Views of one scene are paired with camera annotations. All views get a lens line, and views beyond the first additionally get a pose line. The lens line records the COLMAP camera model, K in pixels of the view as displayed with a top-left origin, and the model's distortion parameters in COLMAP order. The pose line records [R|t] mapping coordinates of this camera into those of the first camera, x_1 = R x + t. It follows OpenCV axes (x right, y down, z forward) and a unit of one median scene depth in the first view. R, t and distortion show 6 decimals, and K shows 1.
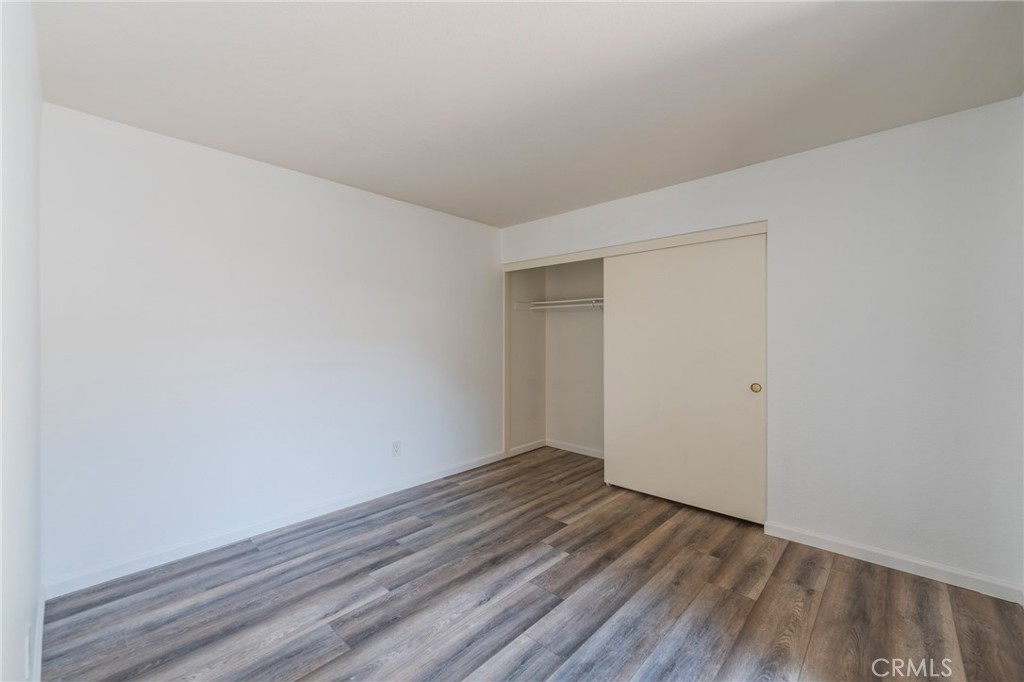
lens RADIAL K [[416.7, 0, 516.3], [0, 416.7, 338.4], [0, 0, 1]] dist [-0.000652, -0.000360]
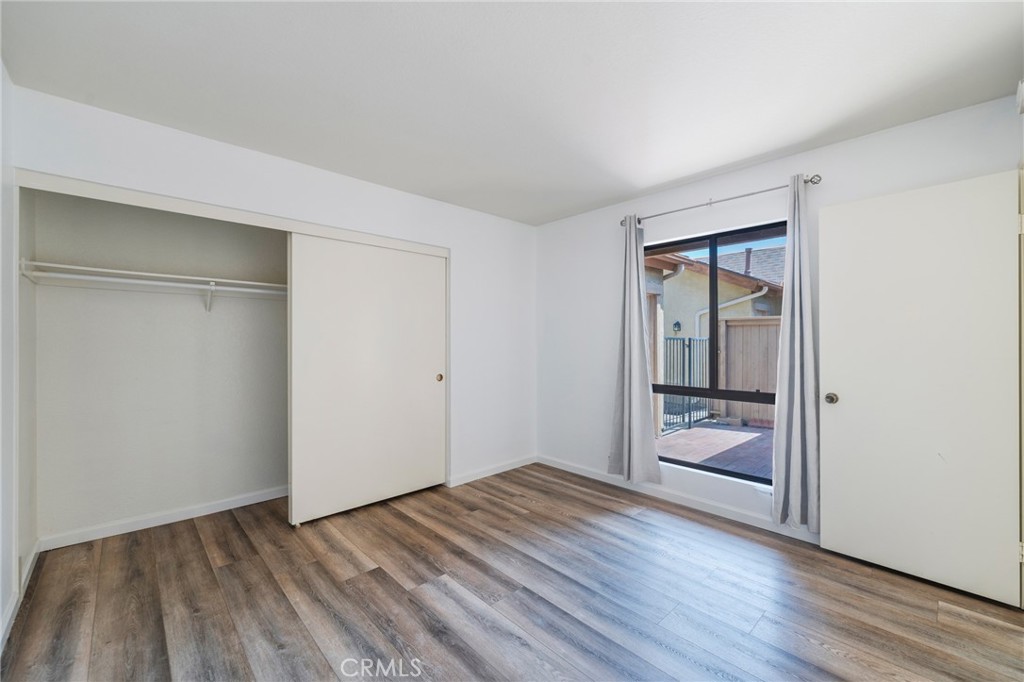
lens RADIAL K [[416.7, 0, 516.3], [0, 416.7, 338.4], [0, 0, 1]] dist [-0.000652, -0.000360]
pose [[0.064019, 0.004135, 0.997940, -0.705151], [0.000613, 0.999991, -0.004183, 0.005594], [-0.997949, 0.000880, 0.064016, 0.716633]]
